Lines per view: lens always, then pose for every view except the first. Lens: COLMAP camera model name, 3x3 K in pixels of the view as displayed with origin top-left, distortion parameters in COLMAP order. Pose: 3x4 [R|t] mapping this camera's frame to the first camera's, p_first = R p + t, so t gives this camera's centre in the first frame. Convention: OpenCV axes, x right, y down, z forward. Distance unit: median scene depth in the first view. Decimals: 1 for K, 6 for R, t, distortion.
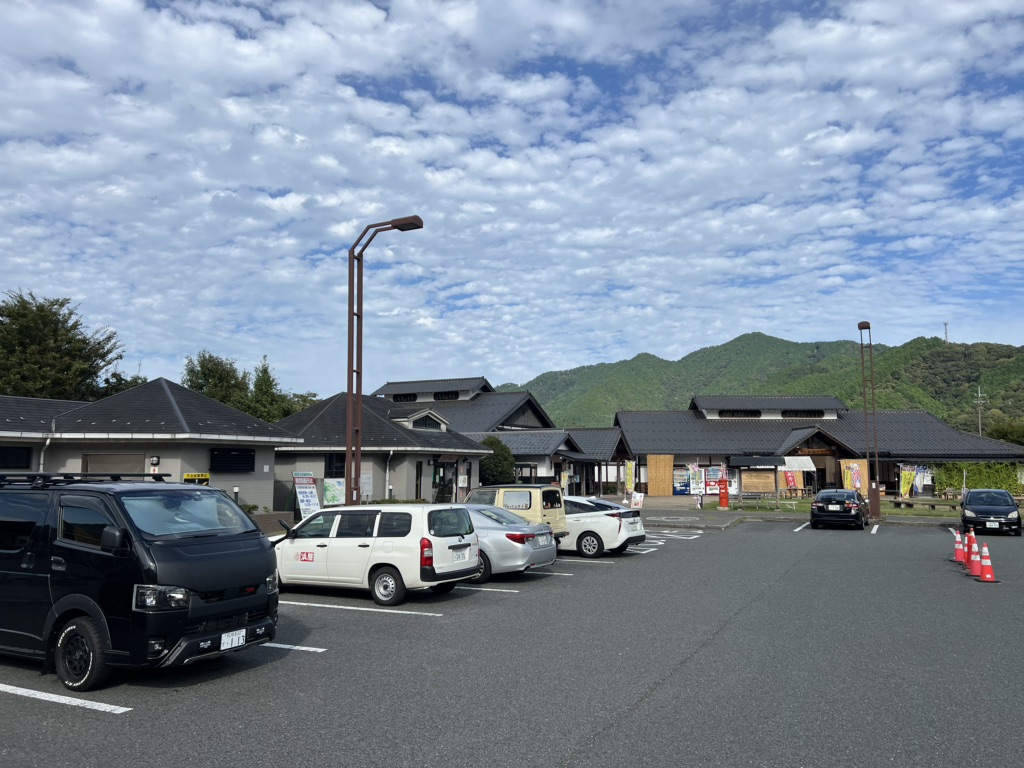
lens RADIAL K [[837.7, 0, 631.1], [0, 837.7, 426.6], [0, 0, 1]] dist [0.014256, -0.008518]
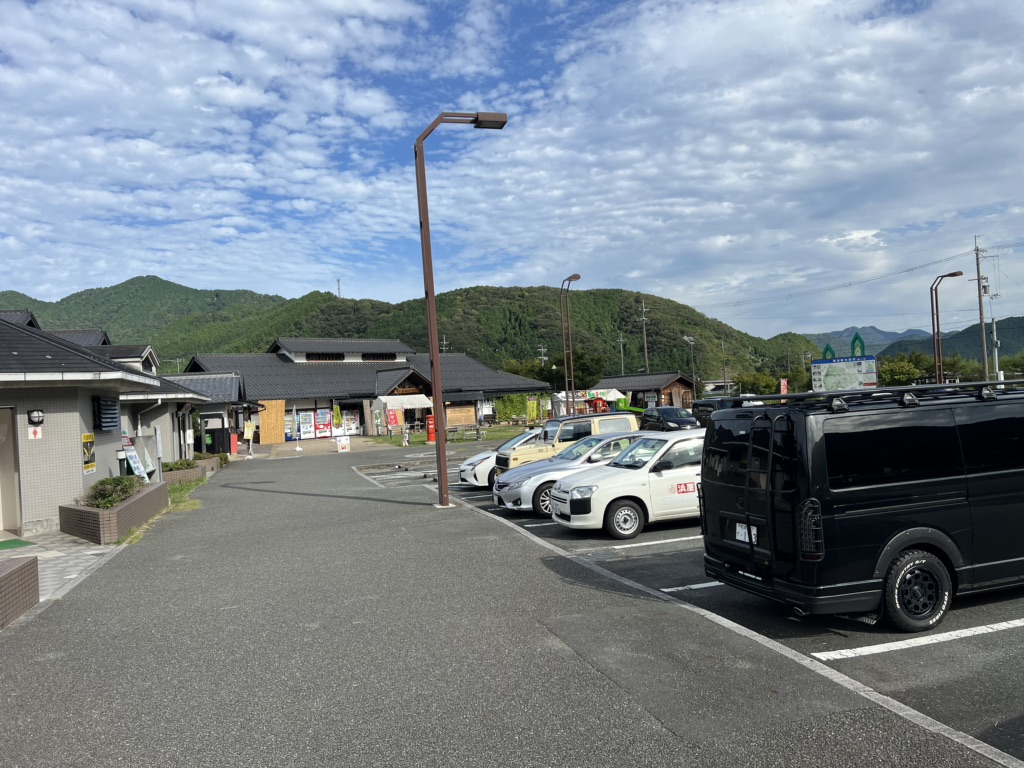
lens RADIAL K [[772.6, 0, 512.0], [0, 772.6, 384.0], [0, 0, 1]] dist [0.082985, -0.075092]
pose [[0.726725, -0.028073, 0.686355, -0.164438], [0.022676, 0.999600, 0.016875, 0.003045], [-0.686554, 0.003300, 0.727071, 0.075946]]
